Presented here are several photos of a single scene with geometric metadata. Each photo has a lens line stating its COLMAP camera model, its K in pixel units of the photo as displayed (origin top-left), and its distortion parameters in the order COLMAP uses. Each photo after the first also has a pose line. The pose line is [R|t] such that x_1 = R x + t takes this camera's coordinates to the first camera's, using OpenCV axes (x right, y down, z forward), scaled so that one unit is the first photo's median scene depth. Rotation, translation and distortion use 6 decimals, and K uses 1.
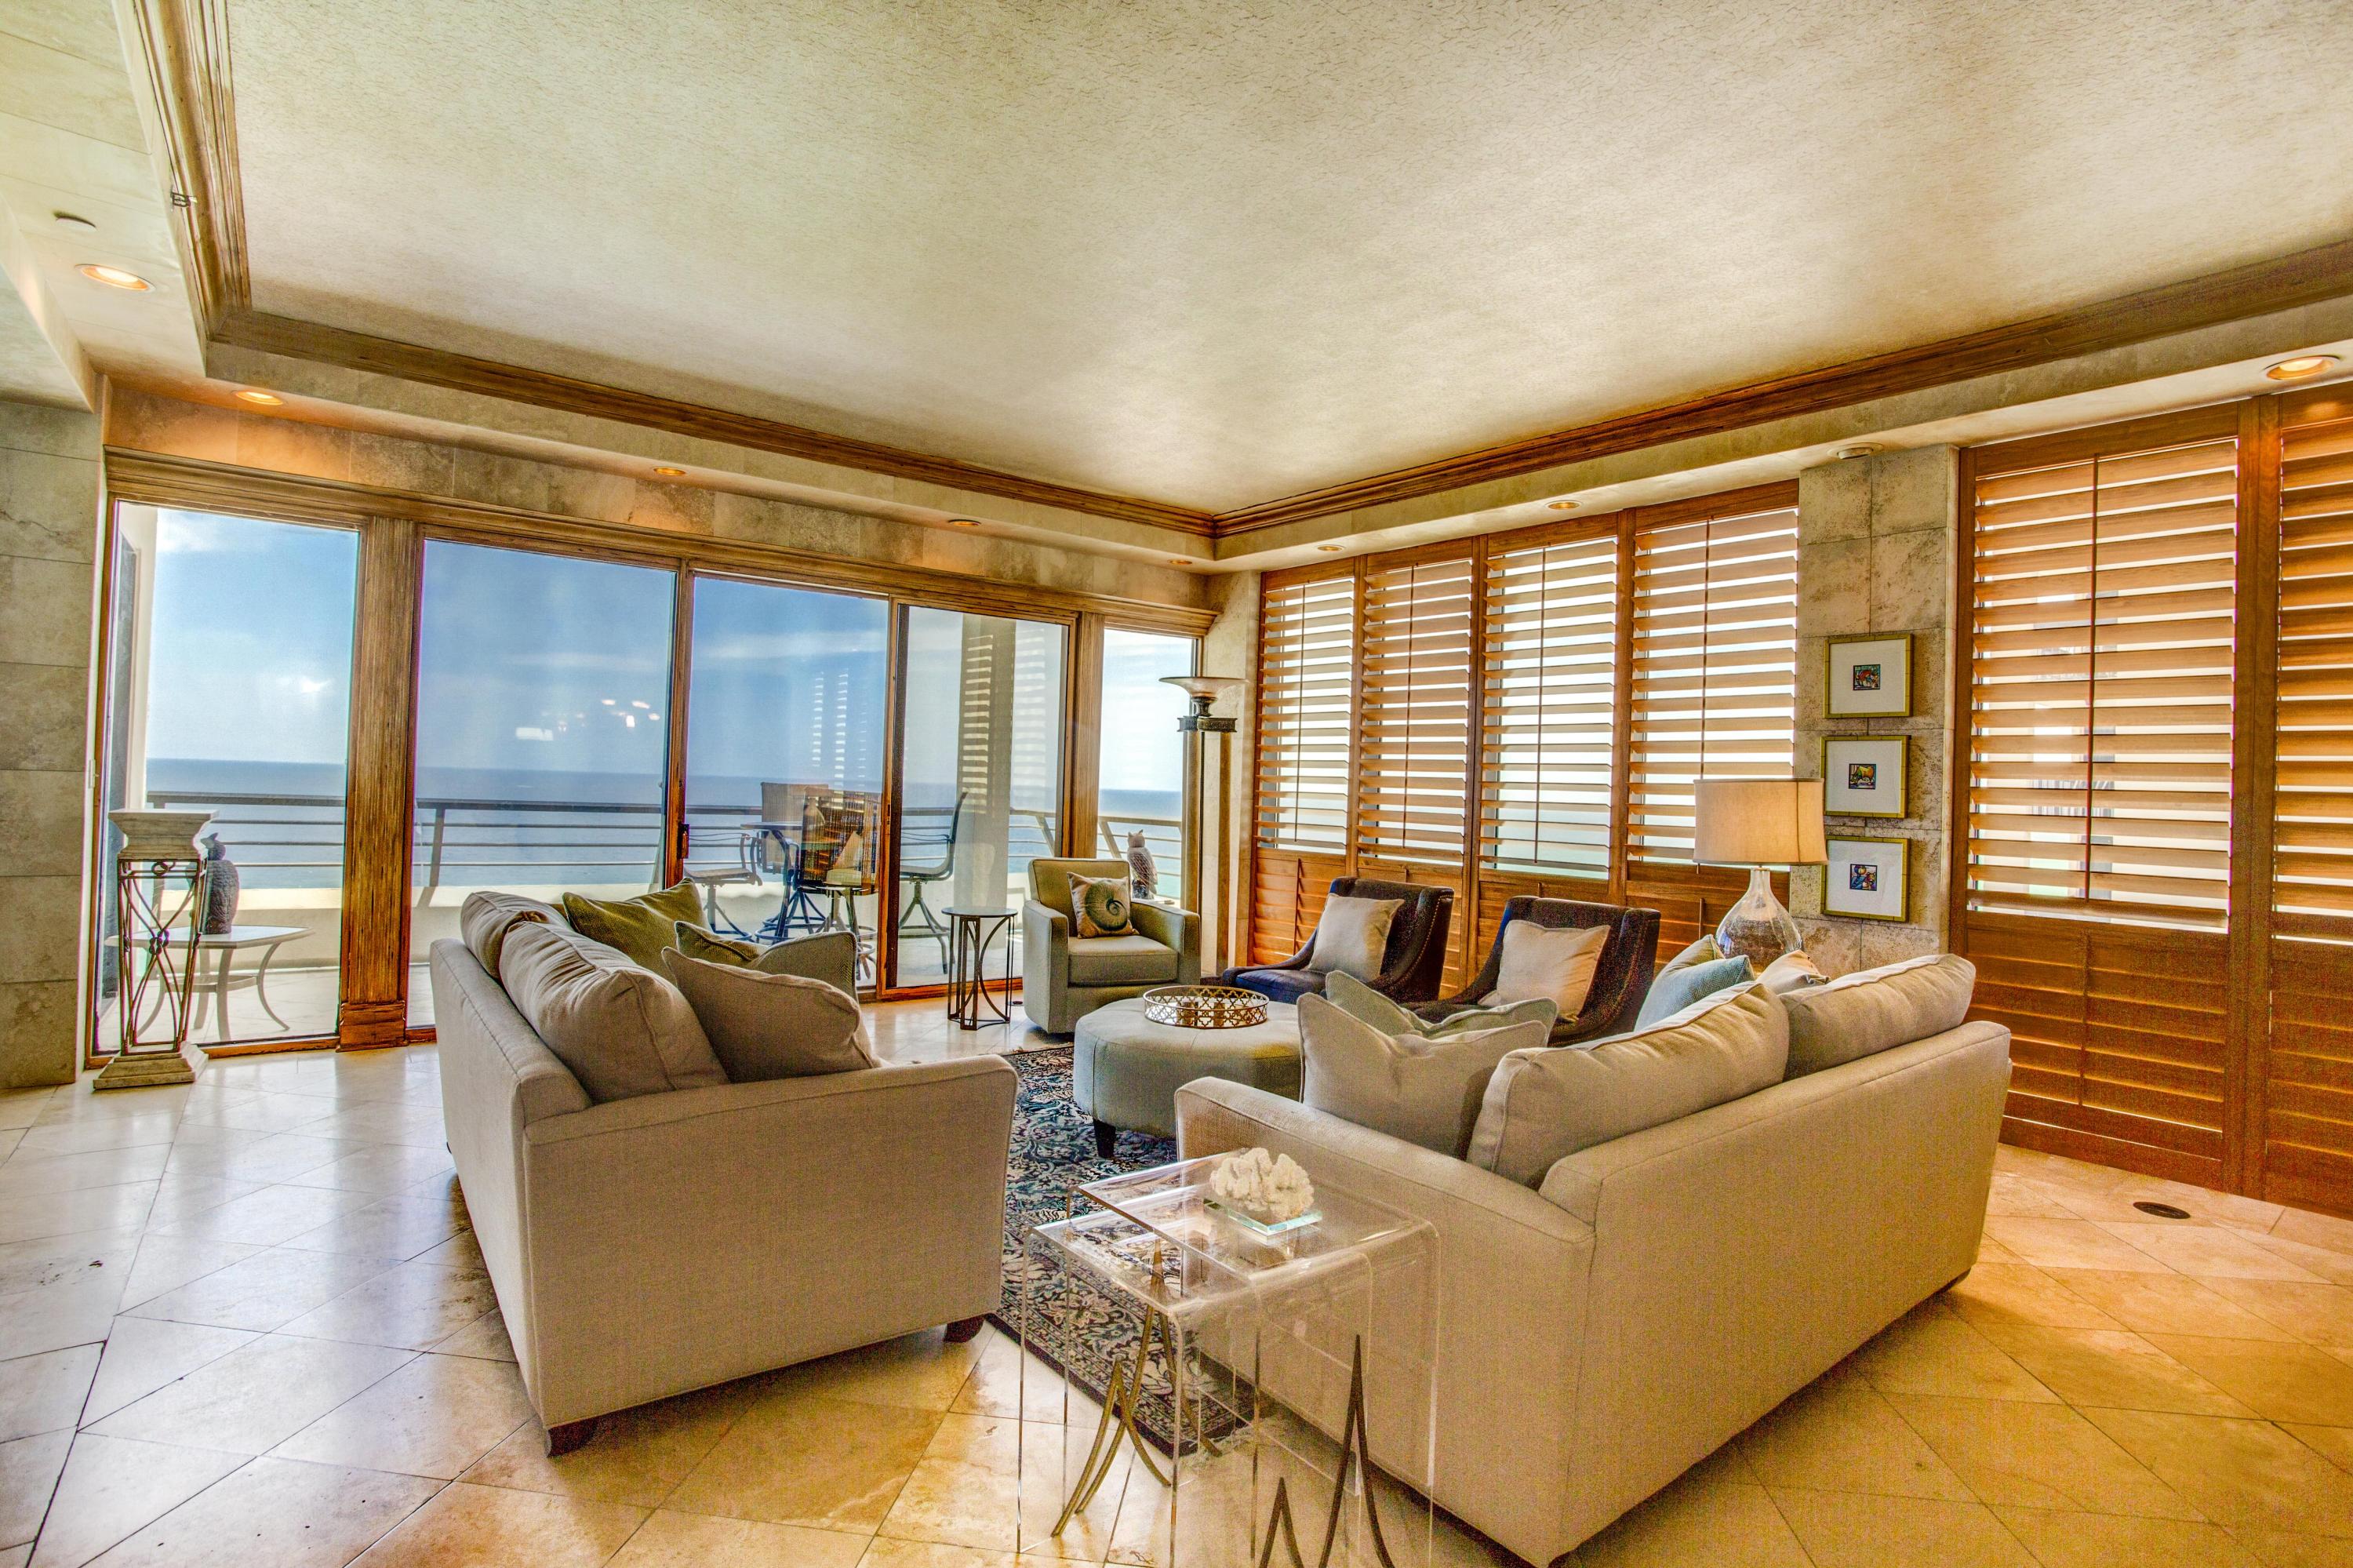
lens RADIAL K [[1136.4, 0, 1177.6], [0, 1136.4, 775.7], [0, 0, 1]] dist [-0.080893, 0.032332]
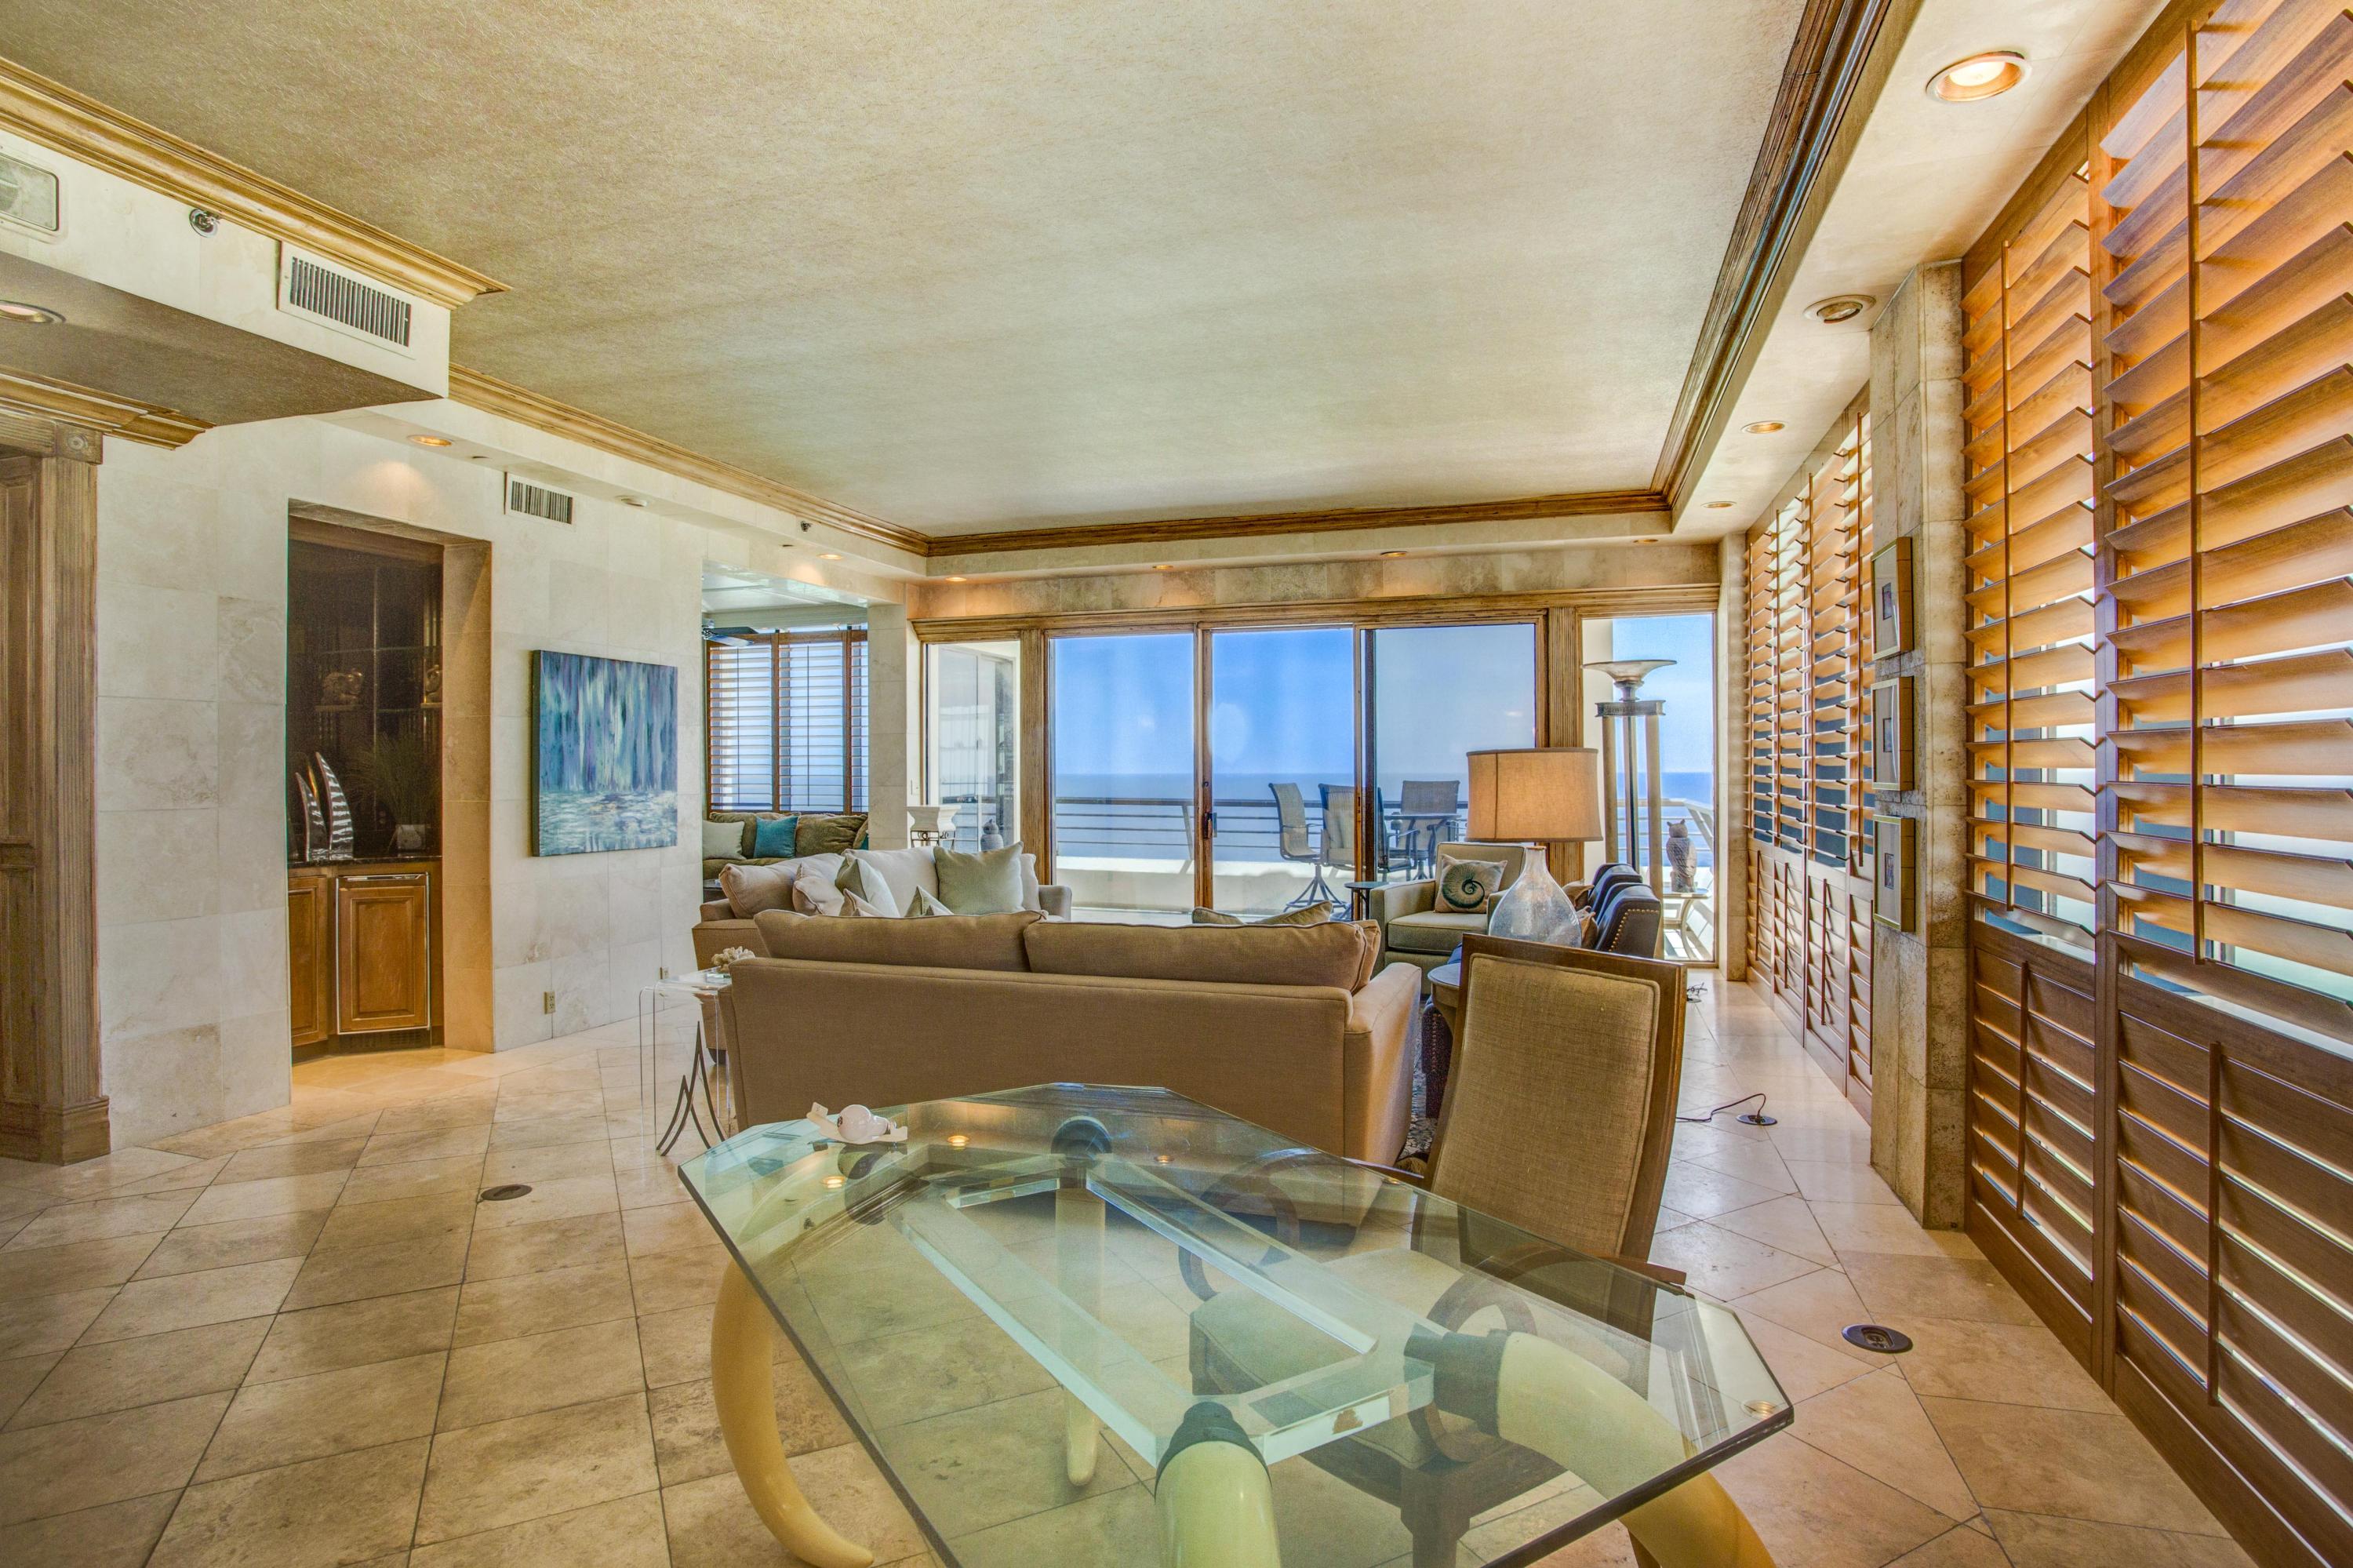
lens RADIAL K [[1214.1, 0, 1174.1], [0, 1214.1, 767.8], [0, 0, 1]] dist [-0.085033, 0.041711]
pose [[0.565186, -0.035912, -0.824181, 0.772519], [0.030445, 0.999279, -0.022663, 0.019745], [0.824401, -0.012283, 0.565873, 0.113683]]
